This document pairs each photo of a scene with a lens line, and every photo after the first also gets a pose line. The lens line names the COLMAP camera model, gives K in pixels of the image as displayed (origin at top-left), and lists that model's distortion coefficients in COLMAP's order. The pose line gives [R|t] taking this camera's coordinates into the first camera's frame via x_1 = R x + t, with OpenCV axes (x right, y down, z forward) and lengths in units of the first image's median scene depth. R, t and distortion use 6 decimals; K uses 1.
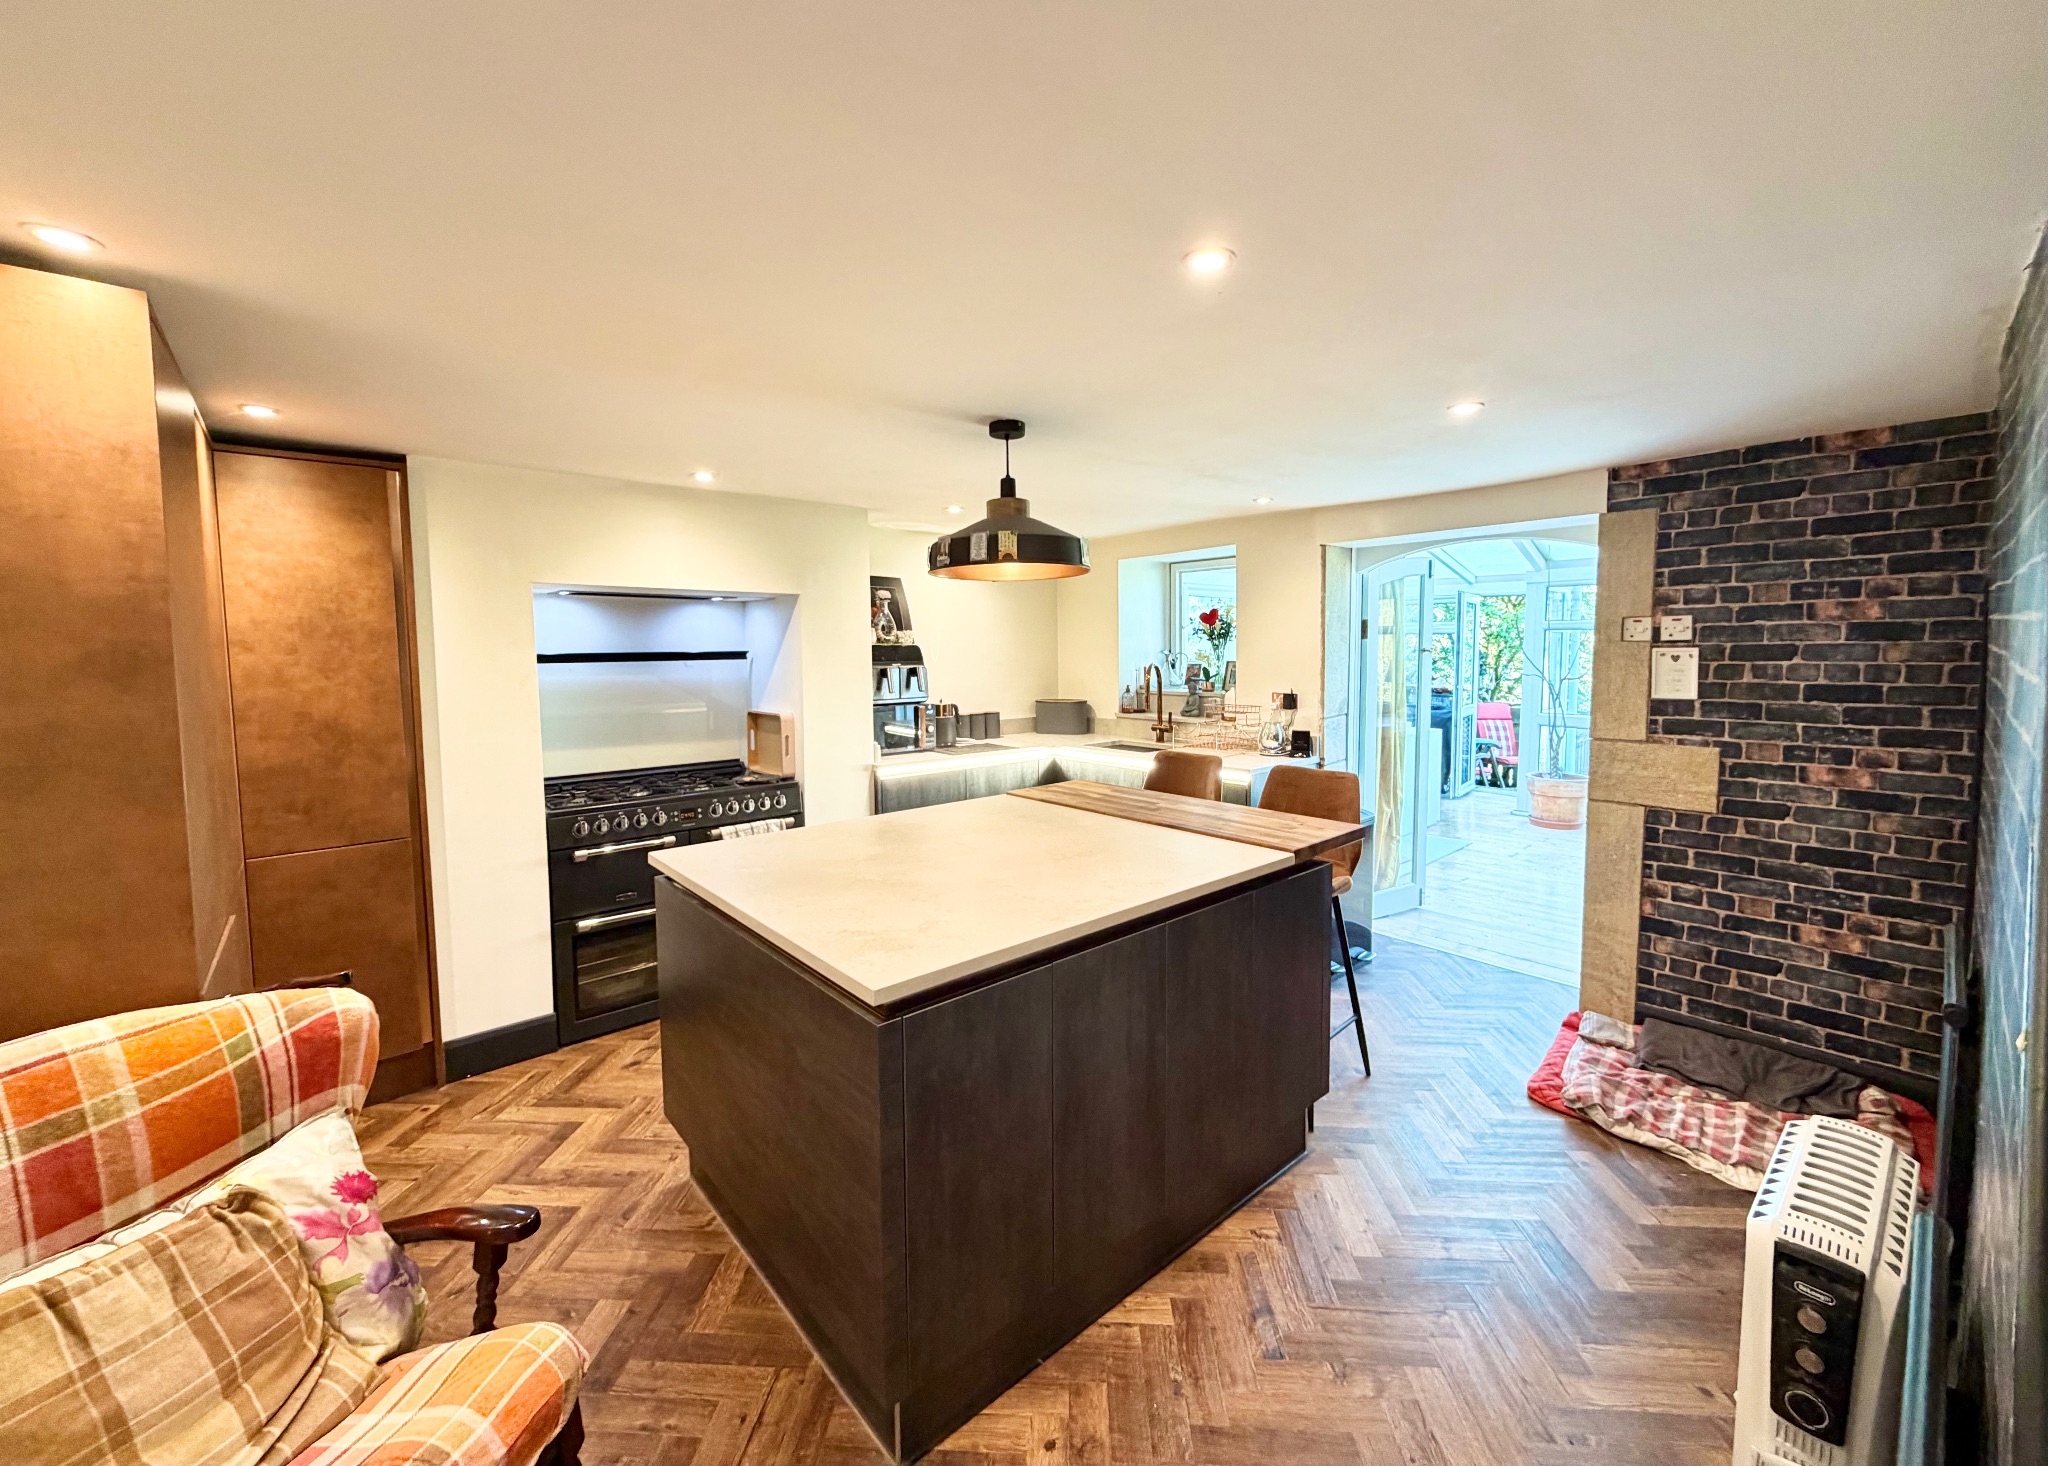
lens RADIAL K [[807.5, 0, 1022.8], [0, 807.5, 696.4], [0, 0, 1]] dist [0.000021, -0.000087]
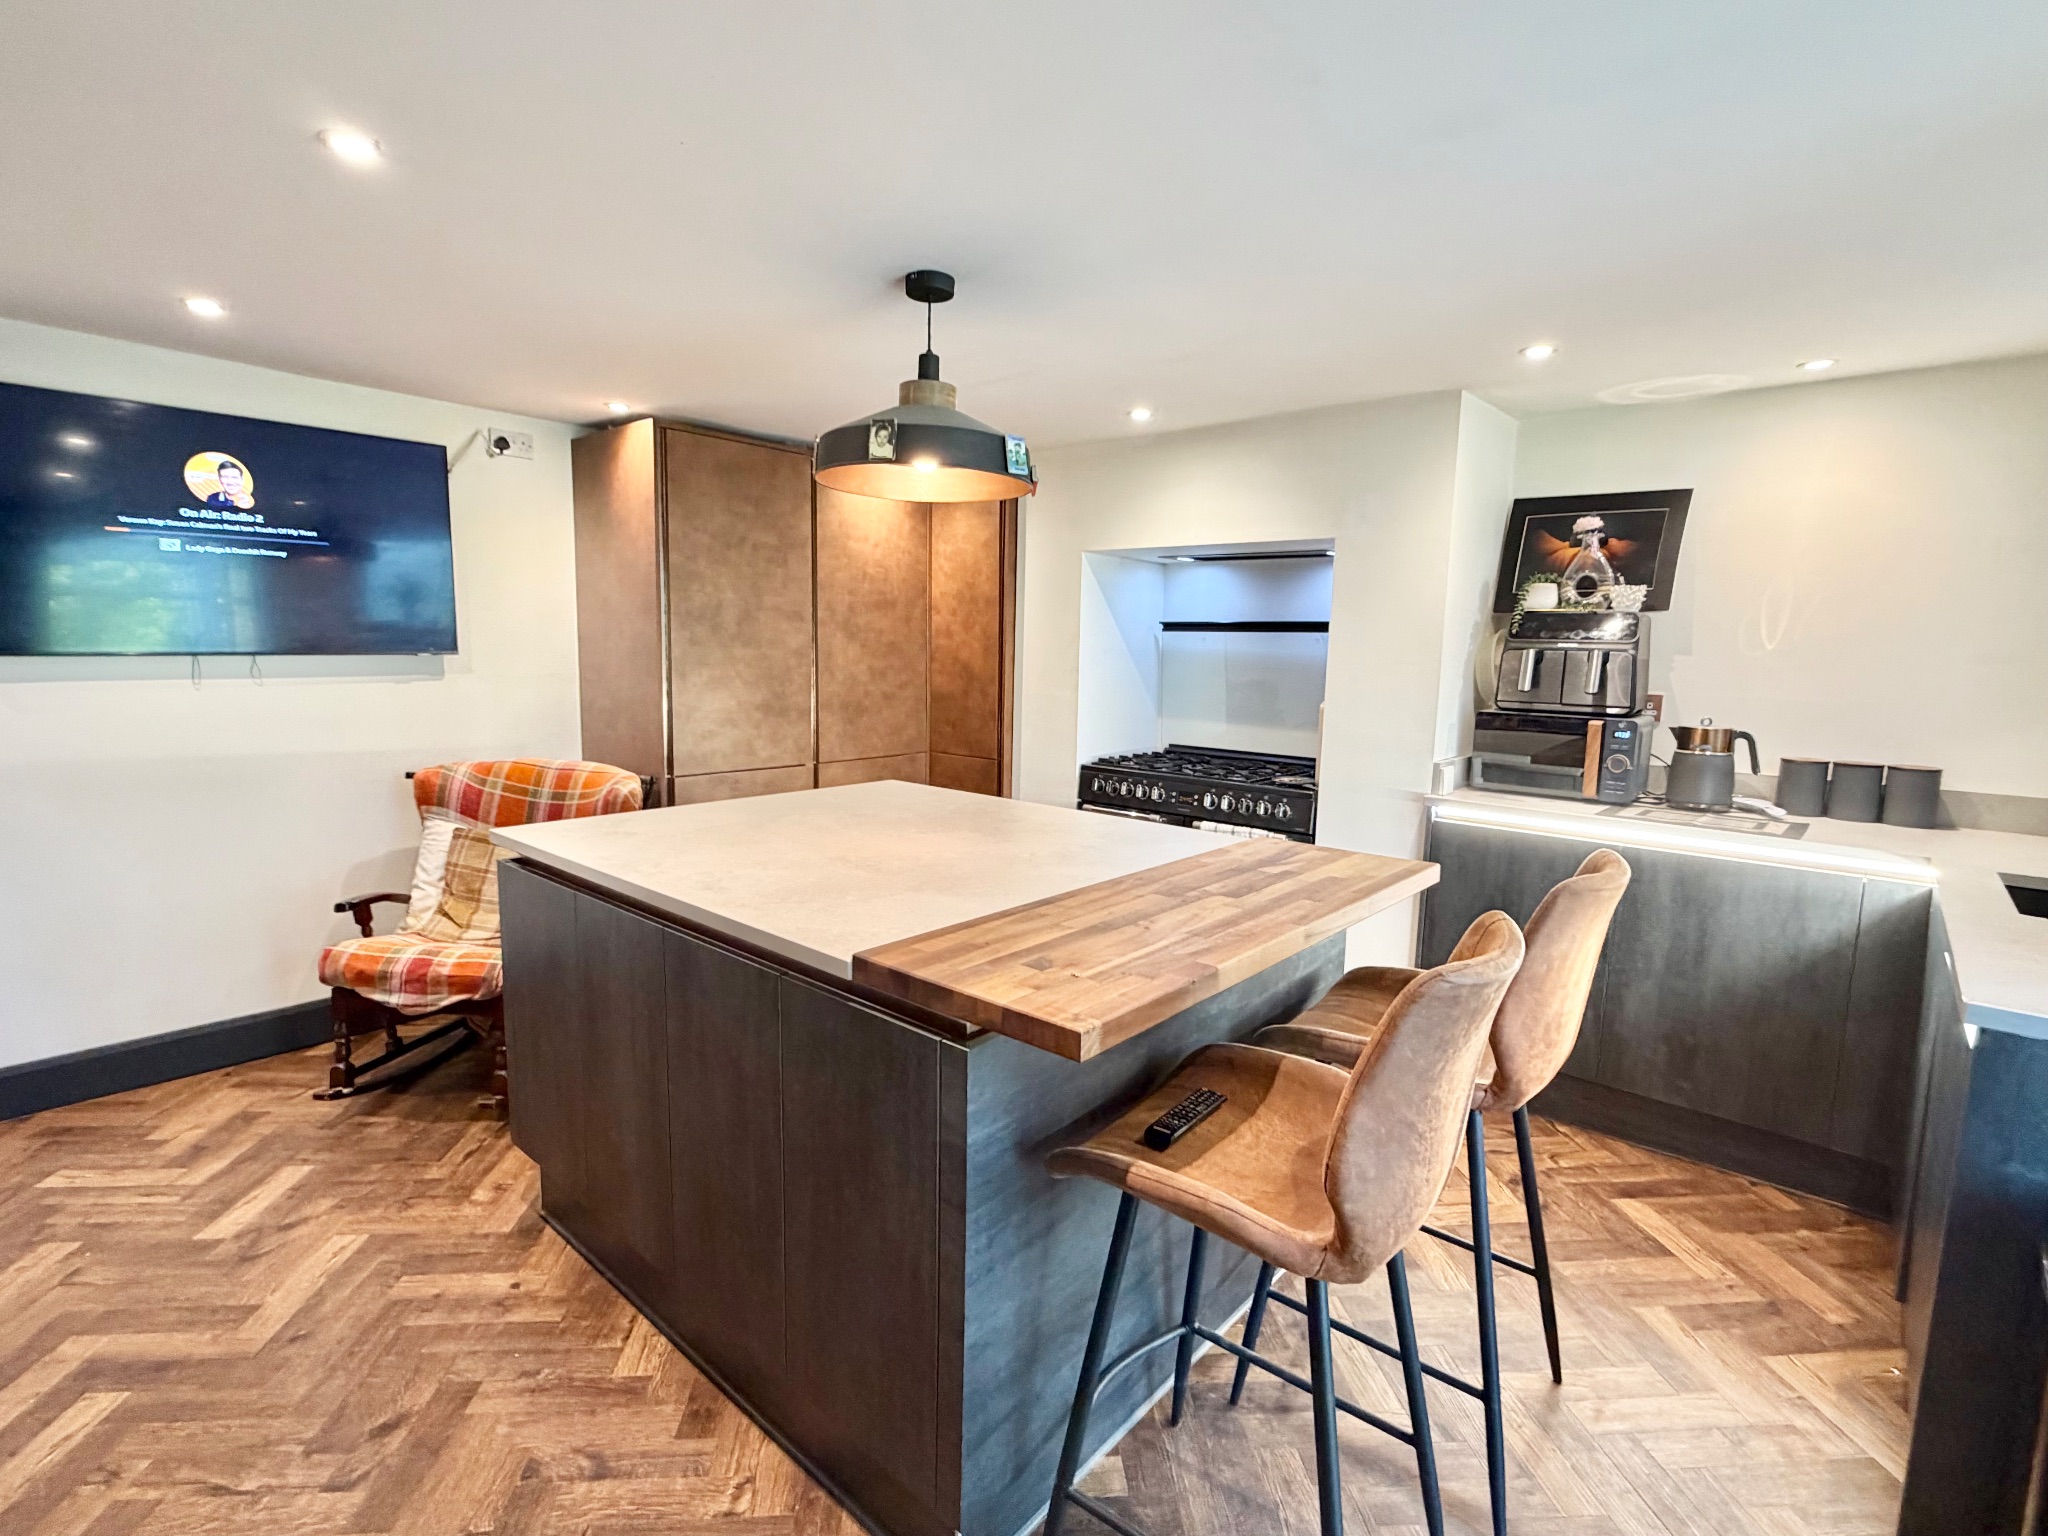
lens RADIAL K [[962.3, 0, 1024.0], [0, 962.3, 768.0], [0, 0, 1]] dist [-0.002720, -0.000276]
pose [[0.137519, 0.137482, -0.980911, 0.824556], [-0.084367, 0.988347, 0.126696, -0.011352], [0.986899, 0.065333, 0.147516, 0.888277]]
